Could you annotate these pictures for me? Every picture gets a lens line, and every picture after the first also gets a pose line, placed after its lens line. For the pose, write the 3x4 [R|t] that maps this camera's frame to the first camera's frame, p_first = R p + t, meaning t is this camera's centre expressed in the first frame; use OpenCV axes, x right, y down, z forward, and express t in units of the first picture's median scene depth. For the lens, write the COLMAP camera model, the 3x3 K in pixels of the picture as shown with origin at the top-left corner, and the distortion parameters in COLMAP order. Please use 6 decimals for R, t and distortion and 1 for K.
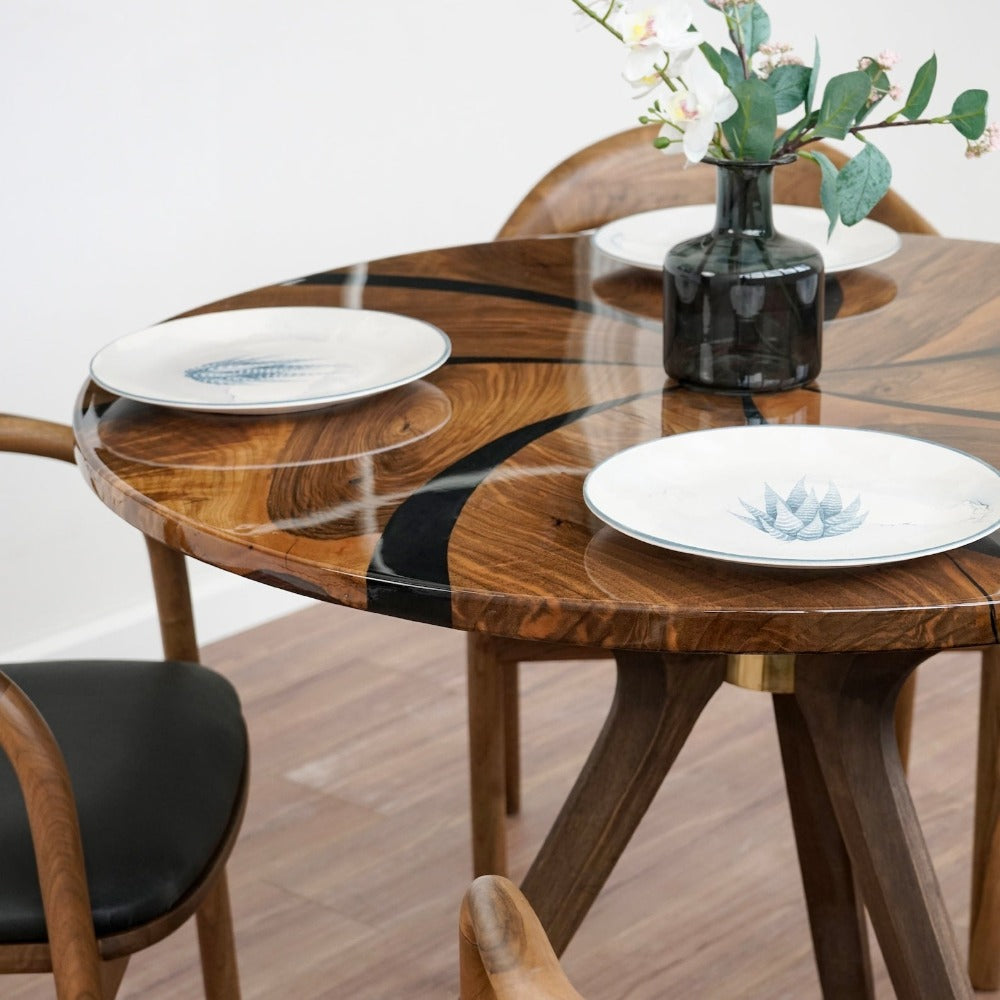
lens RADIAL K [[2704.4, 0, 502.5], [0, 2704.4, 535.1], [0, 0, 1]] dist [-0.011762, -0.711528]
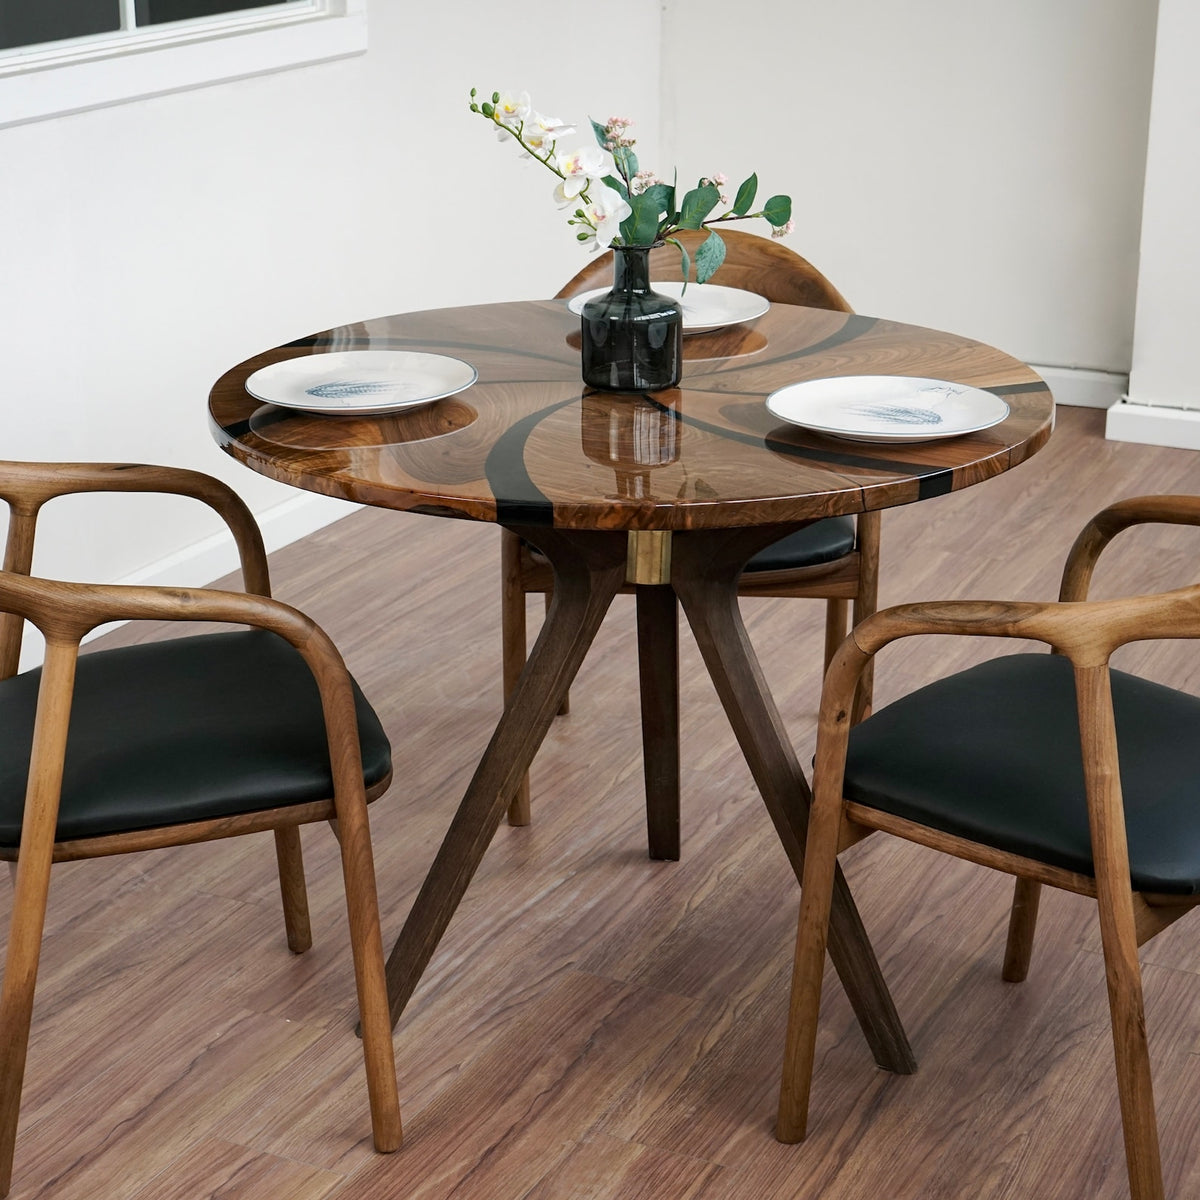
lens RADIAL K [[2381.3, 0, 601.5], [0, 2381.3, 681.8], [0, 0, 1]] dist [0.025648, -0.239393]
pose [[0.963473, -0.085285, 0.253864, -0.309034], [0.077800, 0.996190, 0.039399, 0.061270], [-0.256257, -0.018209, 0.966437, -0.362124]]
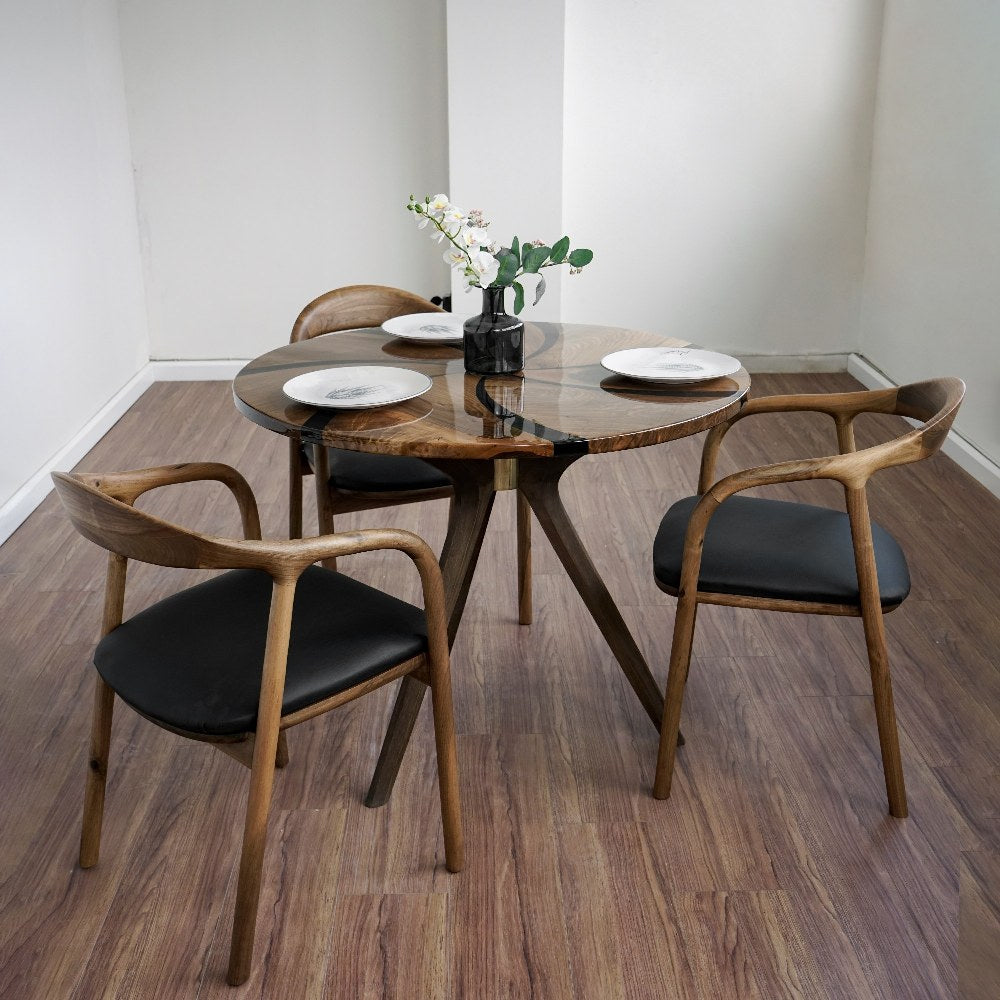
lens RADIAL K [[1295.7, 0, 500.0], [0, 1295.7, 500.0], [0, 0, 1]] dist [-0.004341, -0.009947]
pose [[0.721090, -0.216957, 0.657996, -0.783121], [0.221072, 0.972113, 0.078258, -0.034691], [-0.656625, 0.089034, 0.748943, 0.074670]]
